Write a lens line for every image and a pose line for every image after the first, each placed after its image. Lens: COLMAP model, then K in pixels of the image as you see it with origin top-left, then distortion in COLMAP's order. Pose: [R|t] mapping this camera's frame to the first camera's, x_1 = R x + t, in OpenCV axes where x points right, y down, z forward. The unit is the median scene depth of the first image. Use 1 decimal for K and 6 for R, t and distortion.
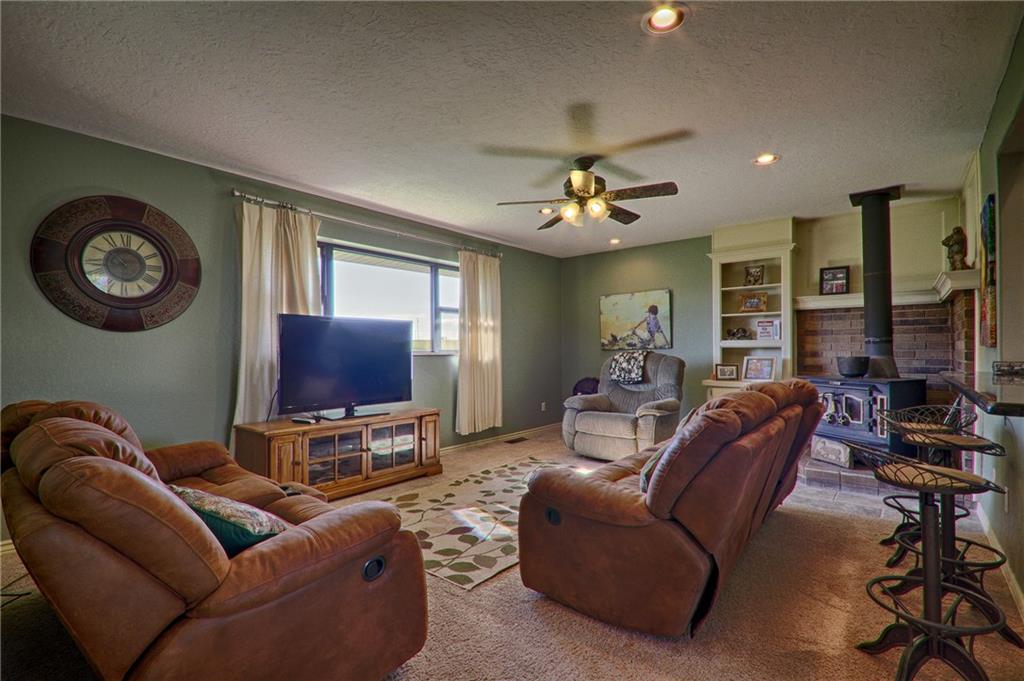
lens RADIAL K [[458.7, 0, 521.2], [0, 458.7, 339.4], [0, 0, 1]] dist [-0.001501, 0.000031]
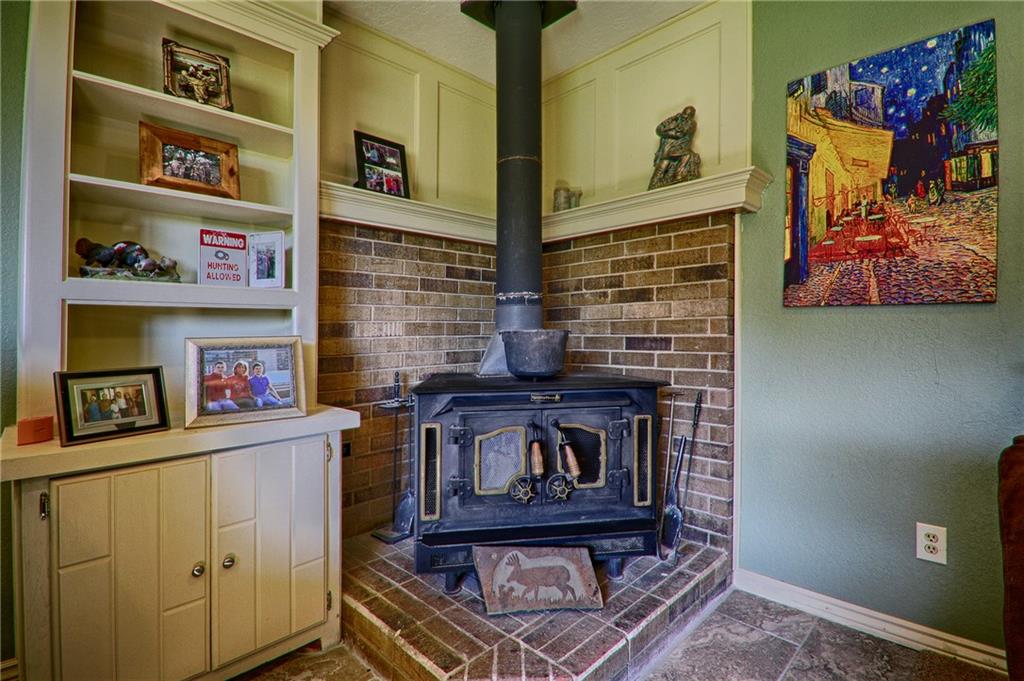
lens RADIAL K [[490.3, 0, 520.3], [0, 490.3, 331.8], [0, 0, 1]] dist [0.000499, -0.001384]
pose [[0.108490, 0.006635, 0.994075, 0.294868], [-0.009473, 0.999939, -0.005640, 0.046395], [-0.994052, -0.008805, 0.108546, 1.073937]]
